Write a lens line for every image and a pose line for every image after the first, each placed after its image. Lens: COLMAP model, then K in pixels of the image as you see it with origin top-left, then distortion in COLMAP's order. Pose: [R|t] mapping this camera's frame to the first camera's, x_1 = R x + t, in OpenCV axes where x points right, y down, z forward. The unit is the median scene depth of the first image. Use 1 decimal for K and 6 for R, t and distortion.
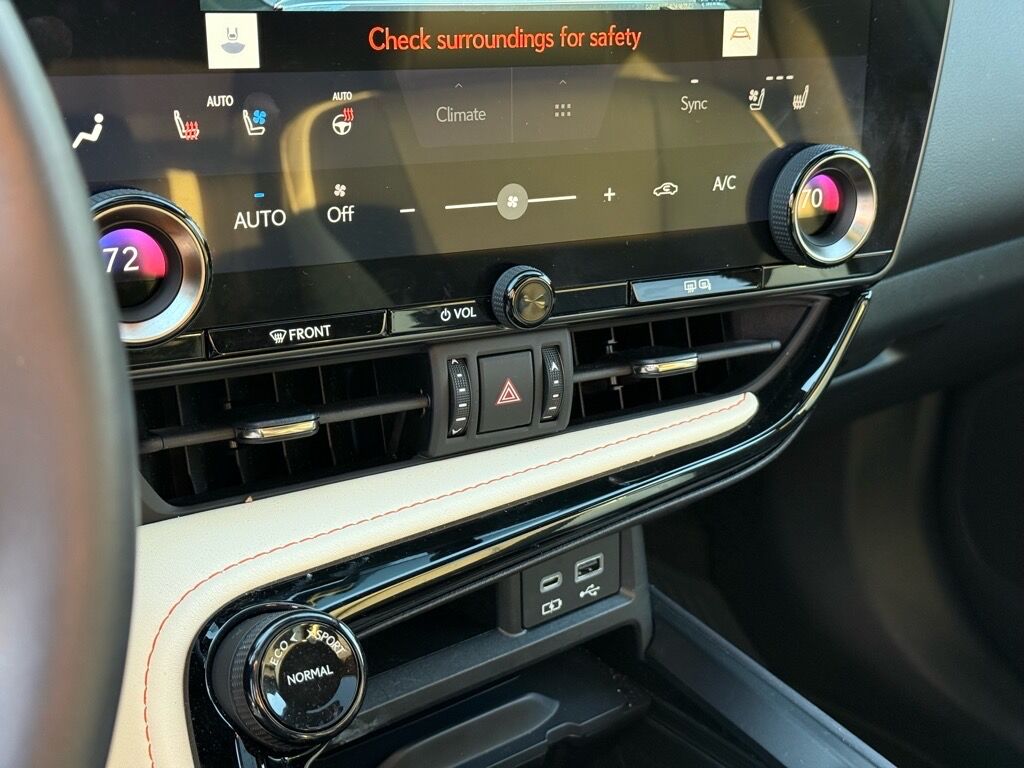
lens RADIAL K [[1446.9, 0, 512.0], [0, 1446.9, 384.0], [0, 0, 1]] dist [0.151895, -0.067425]
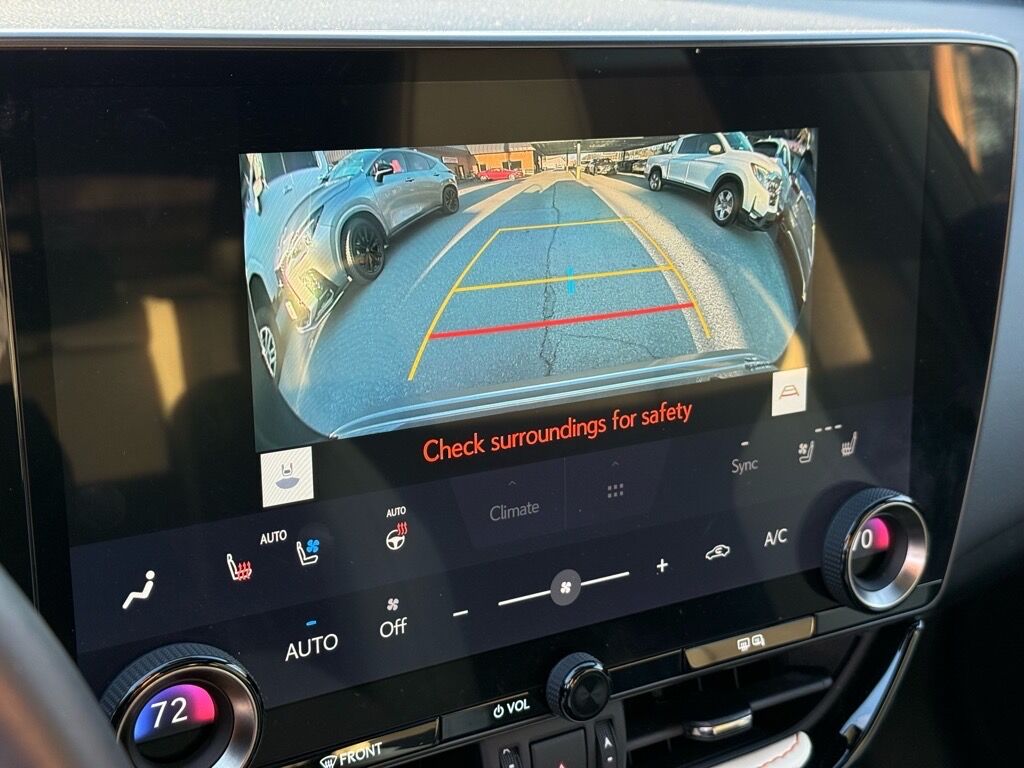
lens RADIAL K [[1446.9, 0, 512.0], [0, 1446.9, 384.0], [0, 0, 1]] dist [0.151895, -0.067425]
pose [[0.999618, -0.013722, 0.024009, -0.056876], [0.014519, 0.999338, -0.033355, -0.230173], [-0.023535, 0.033691, 0.999155, 0.031820]]
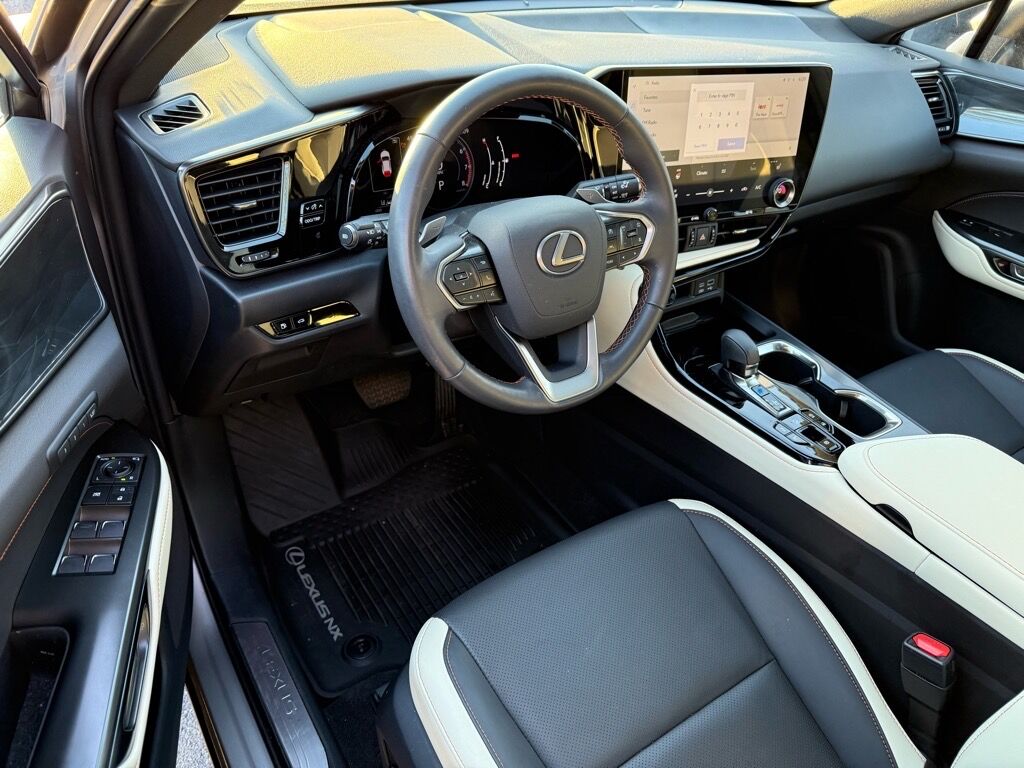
lens RADIAL K [[723.7, 0, 512.0], [0, 723.7, 384.0], [0, 0, 1]] dist [0.052276, -0.097921]
pose [[0.993621, 0.056423, -0.097644, -0.350370], [-0.035200, 0.977752, 0.206788, 0.007001], [0.107139, -0.202032, 0.973501, -1.340468]]
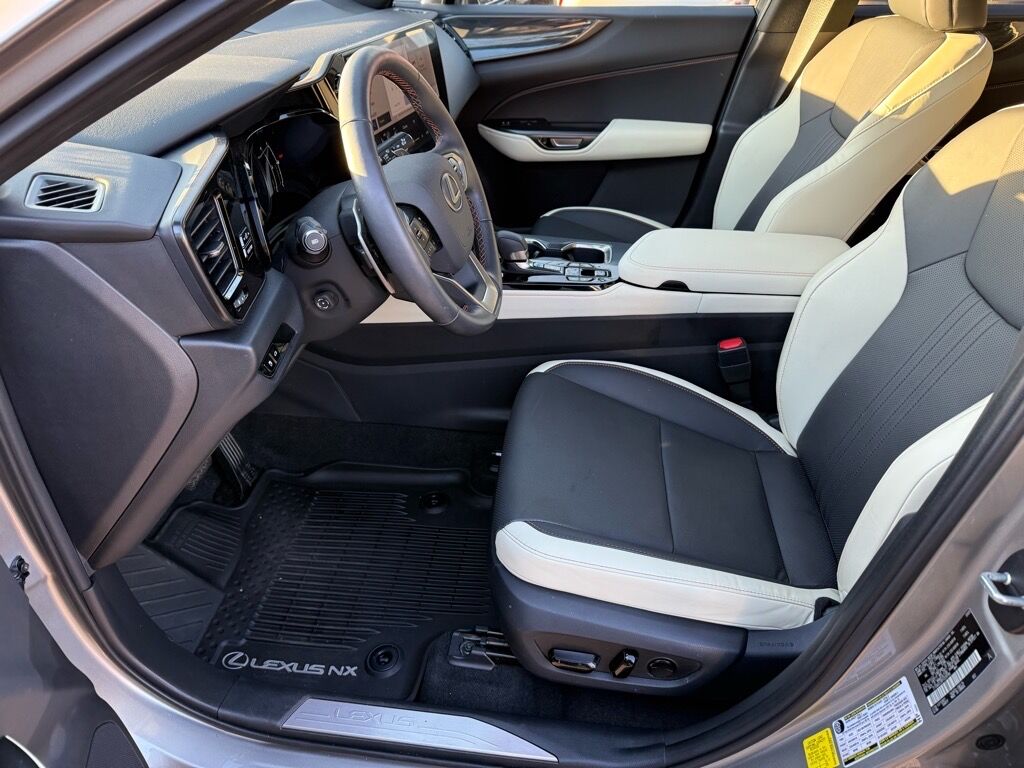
lens RADIAL K [[723.7, 0, 512.0], [0, 723.7, 384.0], [0, 0, 1]] dist [0.052276, -0.097921]
pose [[0.722201, -0.449594, 0.525633, -1.522171], [0.329955, 0.891829, 0.309469, -0.041185], [-0.607911, -0.050064, 0.792426, -1.348662]]
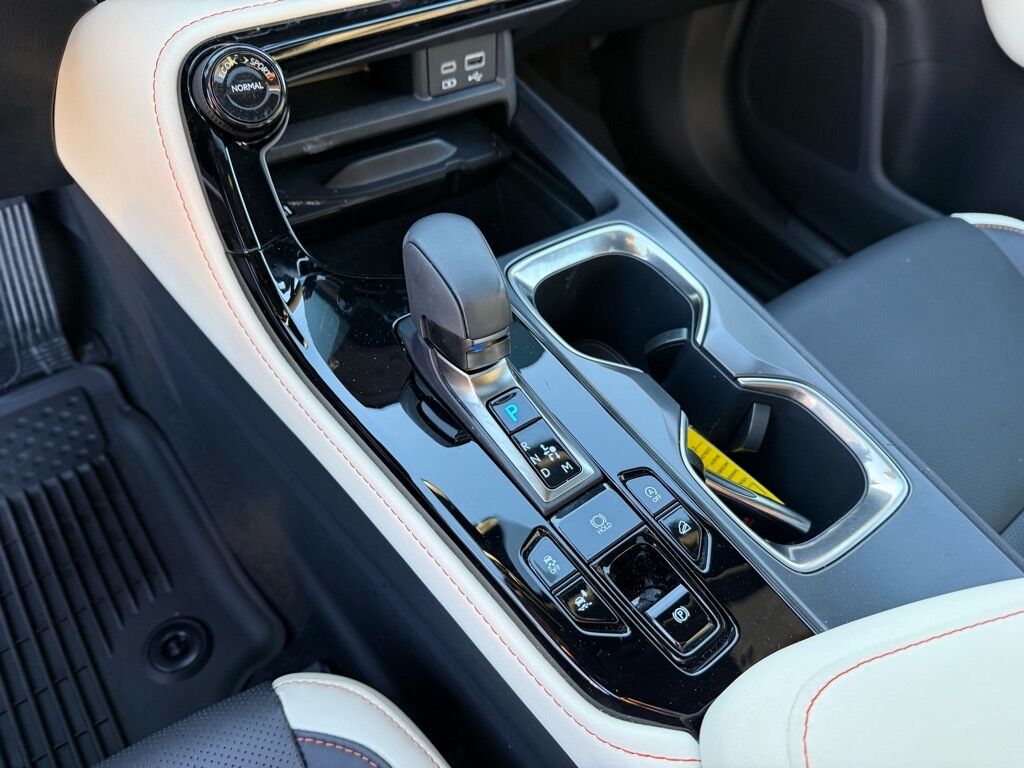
lens RADIAL K [[723.7, 0, 512.0], [0, 723.7, 384.0], [0, 0, 1]] dist [0.052276, -0.097921]
pose [[0.997986, 0.062748, -0.009318, 0.155319], [-0.052134, 0.894978, 0.443054, 0.108307], [0.036140, -0.441676, 0.896447, 0.141479]]
